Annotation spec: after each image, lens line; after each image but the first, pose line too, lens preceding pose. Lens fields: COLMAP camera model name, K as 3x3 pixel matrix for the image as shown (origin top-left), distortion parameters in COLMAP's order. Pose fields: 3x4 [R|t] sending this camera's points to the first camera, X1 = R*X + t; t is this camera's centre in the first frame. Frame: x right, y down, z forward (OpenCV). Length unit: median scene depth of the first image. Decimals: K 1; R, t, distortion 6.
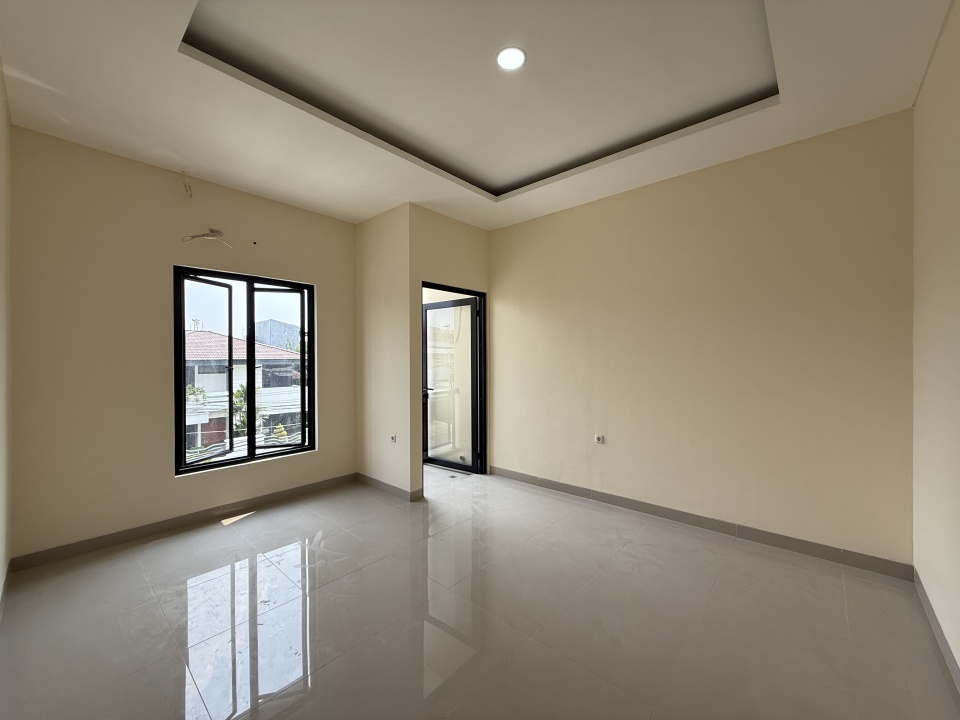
lens RADIAL K [[384.8, 0, 476.6], [0, 384.8, 363.0], [0, 0, 1]] dist [0.002209, 0.000082]
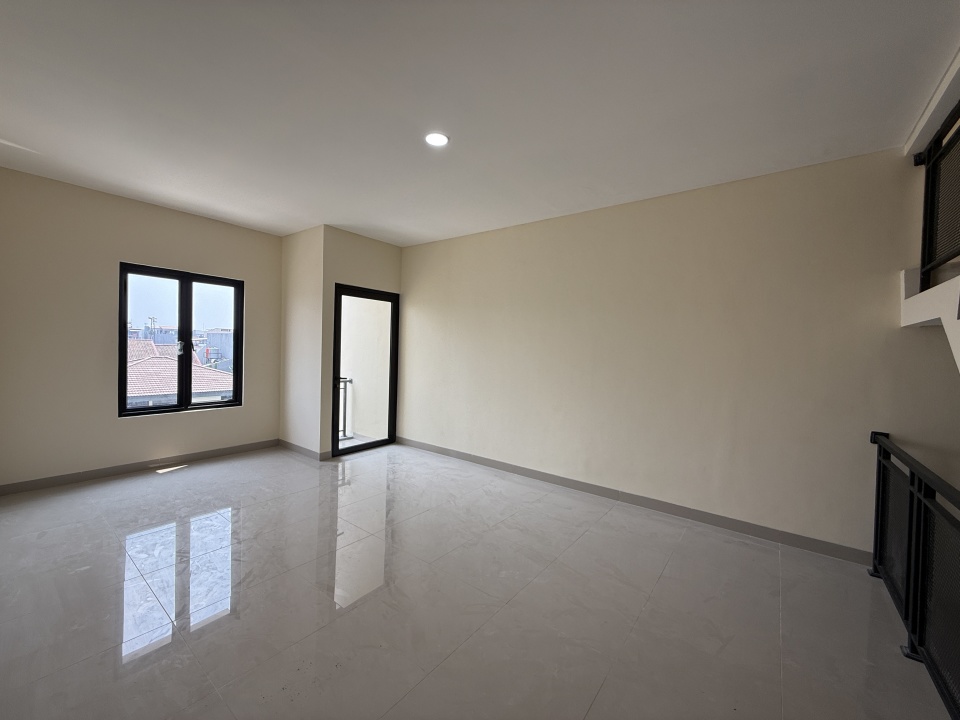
lens RADIAL K [[384.8, 0, 484.5], [0, 384.8, 356.3], [0, 0, 1]] dist [0.002209, 0.000082]
pose [[0.995151, 0.030540, 0.093497, 0.222246], [-0.032268, 0.999334, 0.017025, -0.020965], [-0.092914, -0.019960, 0.995474, -0.283654]]
